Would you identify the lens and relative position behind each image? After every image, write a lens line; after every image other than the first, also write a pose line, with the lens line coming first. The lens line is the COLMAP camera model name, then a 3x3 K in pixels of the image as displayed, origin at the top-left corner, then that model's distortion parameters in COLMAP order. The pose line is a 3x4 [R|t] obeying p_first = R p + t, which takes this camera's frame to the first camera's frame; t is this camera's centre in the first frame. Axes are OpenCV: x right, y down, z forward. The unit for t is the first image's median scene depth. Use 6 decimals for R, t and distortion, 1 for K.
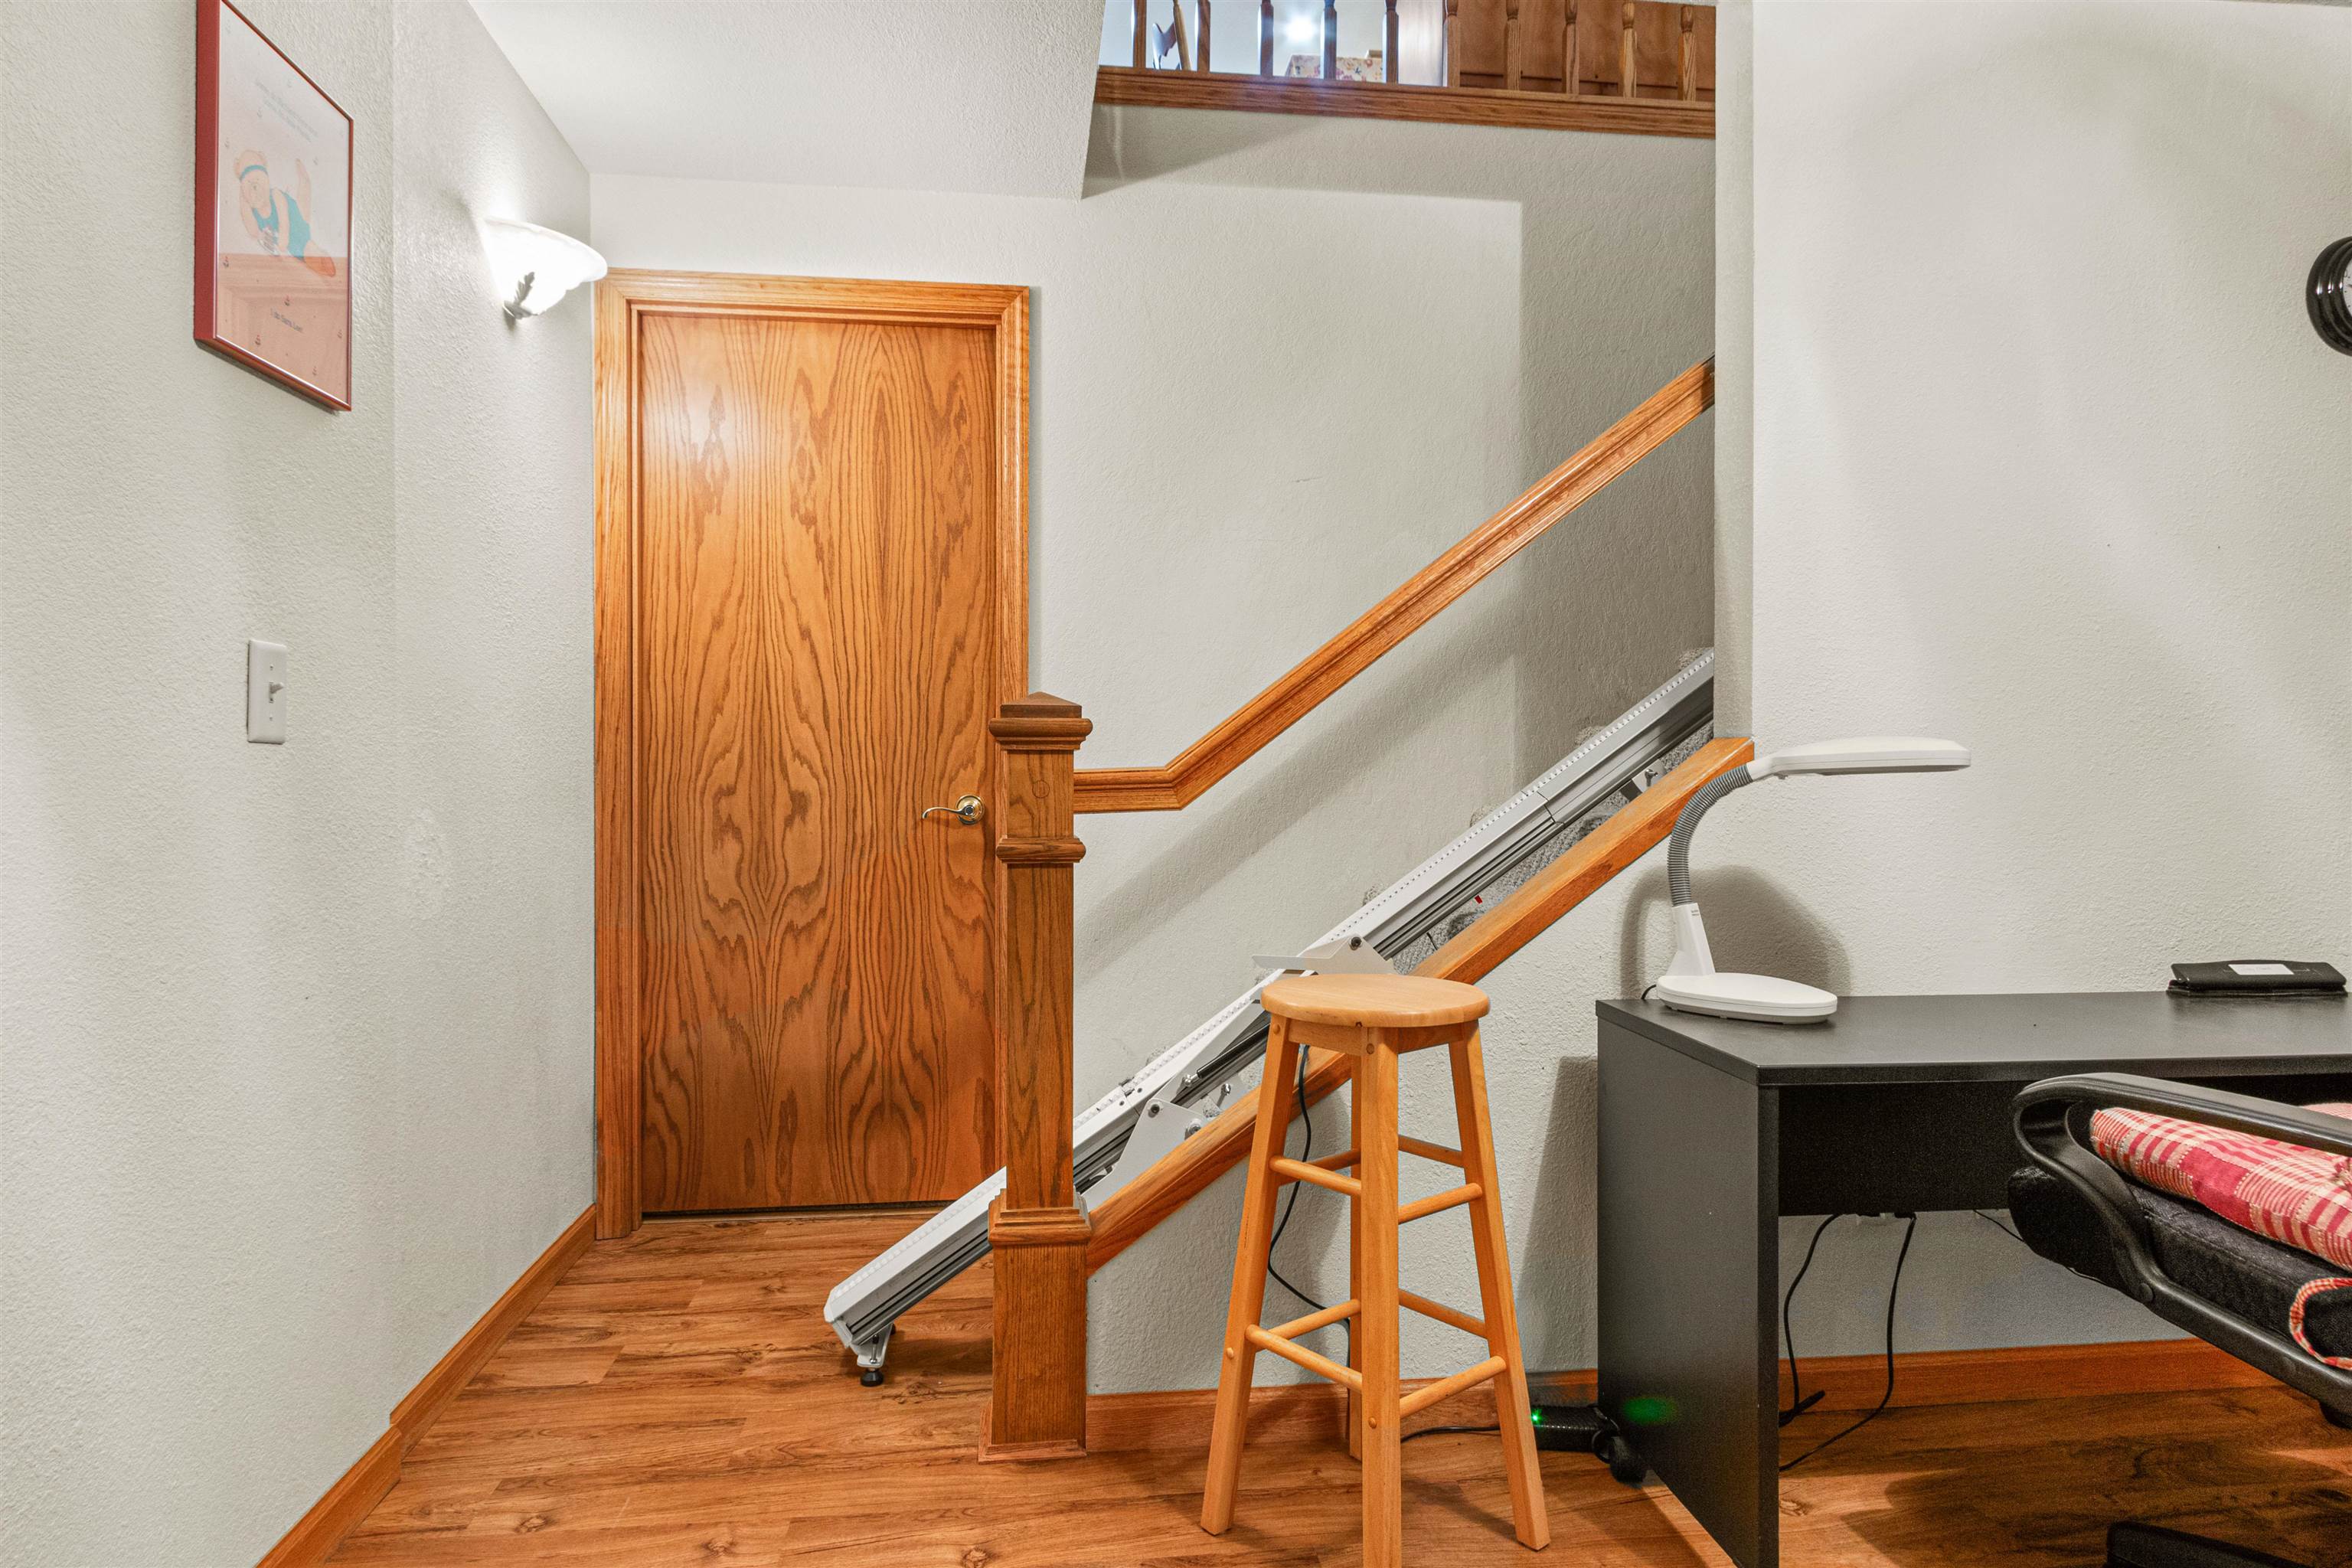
lens RADIAL K [[1375.4, 0, 1185.6], [0, 1375.4, 770.1], [0, 0, 1]] dist [-0.005911, 0.001431]
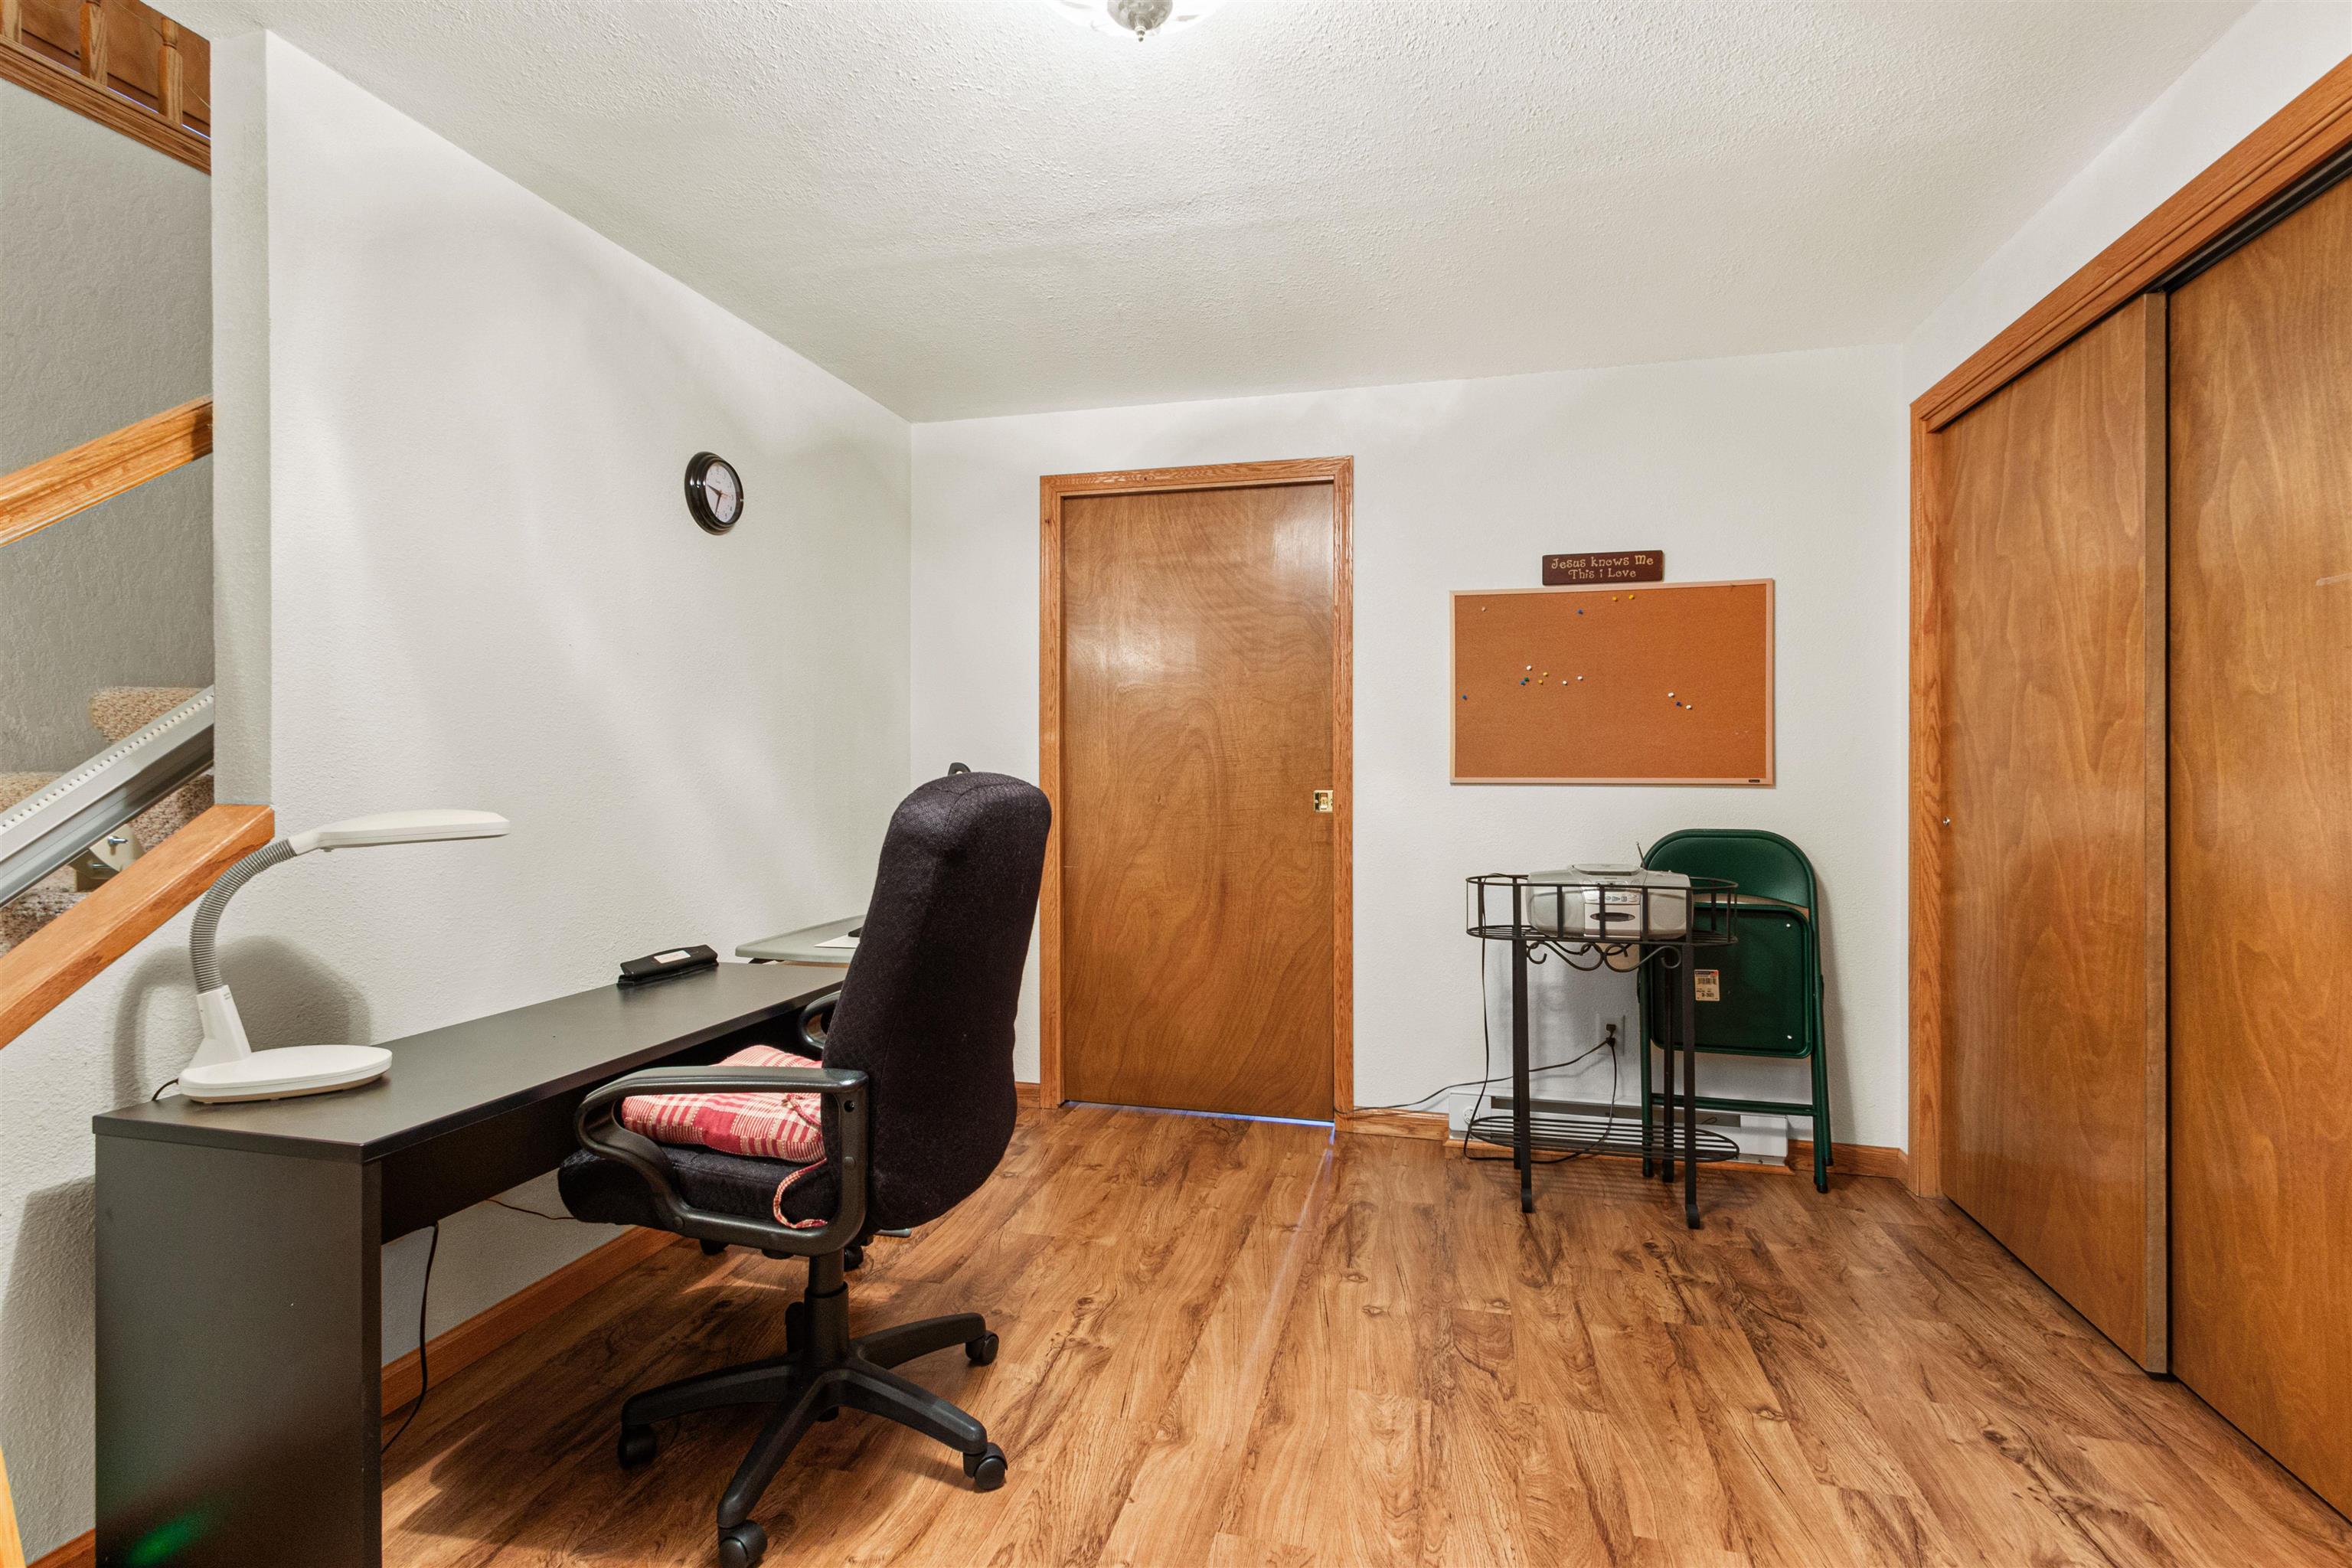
lens RADIAL K [[1127.8, 0, 1180.3], [0, 1127.8, 782.5], [0, 0, 1]] dist [0.014428, -0.003236]
pose [[0.362292, -0.011967, 0.931988, -0.126509], [-0.001407, 0.999909, 0.013386, -0.056769], [-0.932064, -0.006161, 0.362242, 0.092393]]
